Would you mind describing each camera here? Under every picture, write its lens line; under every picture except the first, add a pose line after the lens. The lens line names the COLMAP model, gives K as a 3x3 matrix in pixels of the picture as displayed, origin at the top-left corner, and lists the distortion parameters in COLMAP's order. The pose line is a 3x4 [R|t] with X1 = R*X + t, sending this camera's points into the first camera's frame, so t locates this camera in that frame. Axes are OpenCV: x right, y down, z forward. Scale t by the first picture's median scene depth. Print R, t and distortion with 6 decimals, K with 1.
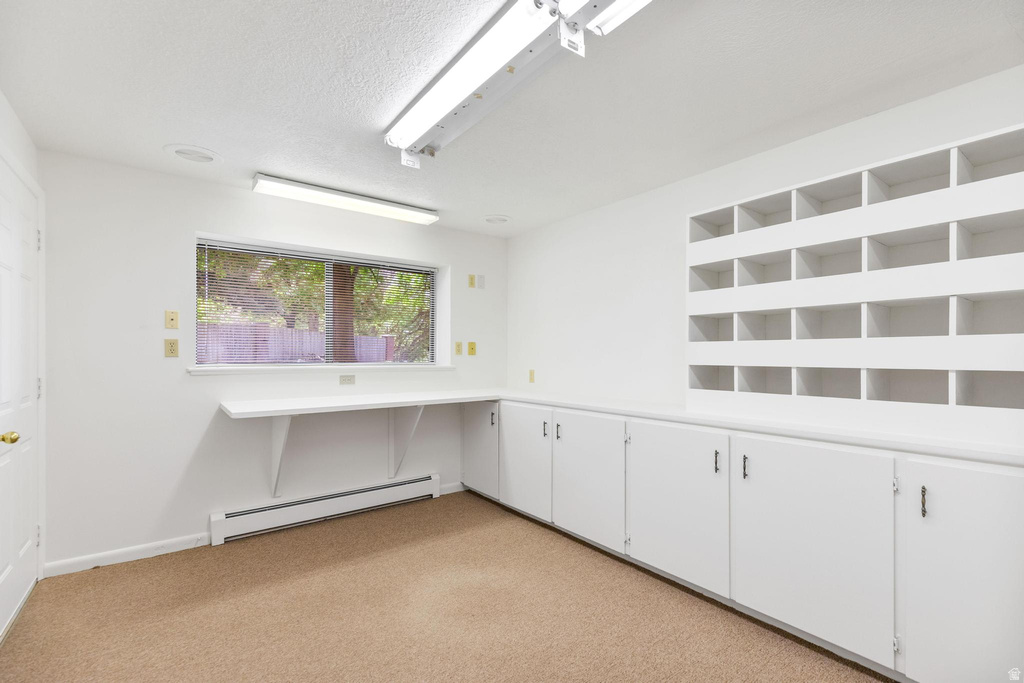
lens RADIAL K [[463.8, 0, 517.0], [0, 463.8, 349.5], [0, 0, 1]] dist [0.010336, -0.002828]
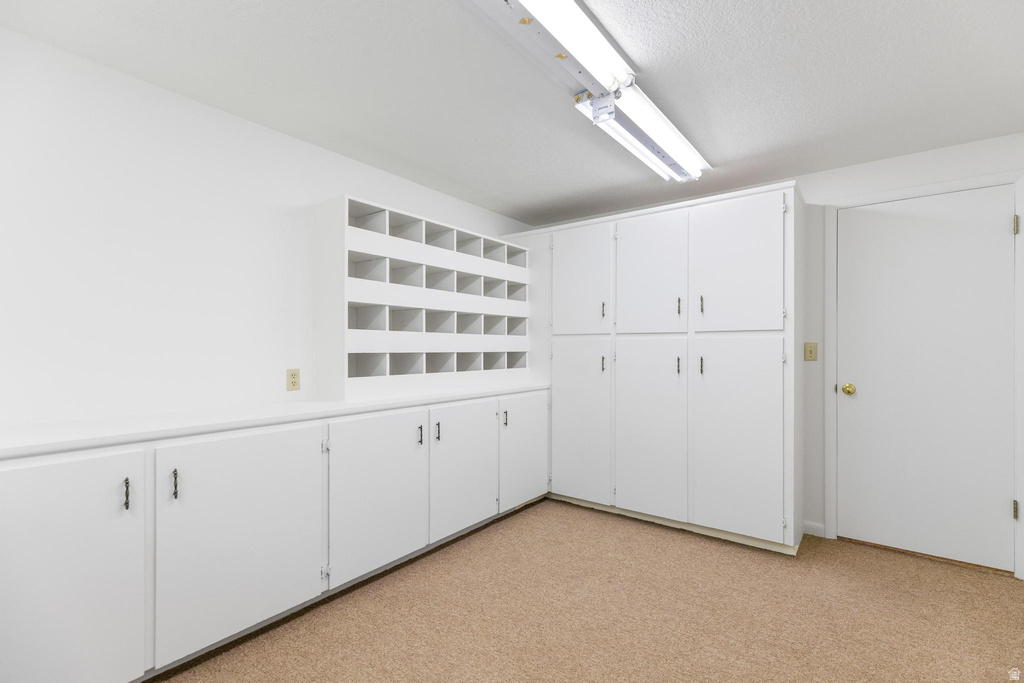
lens RADIAL K [[463.8, 0, 516.9], [0, 463.8, 344.3], [0, 0, 1]] dist [0.010336, -0.002828]
pose [[-0.268408, 0.007488, 0.963276, -0.685427], [-0.010029, 0.999894, -0.010567, 0.023143], [-0.963253, -0.012497, -0.268304, 0.986892]]
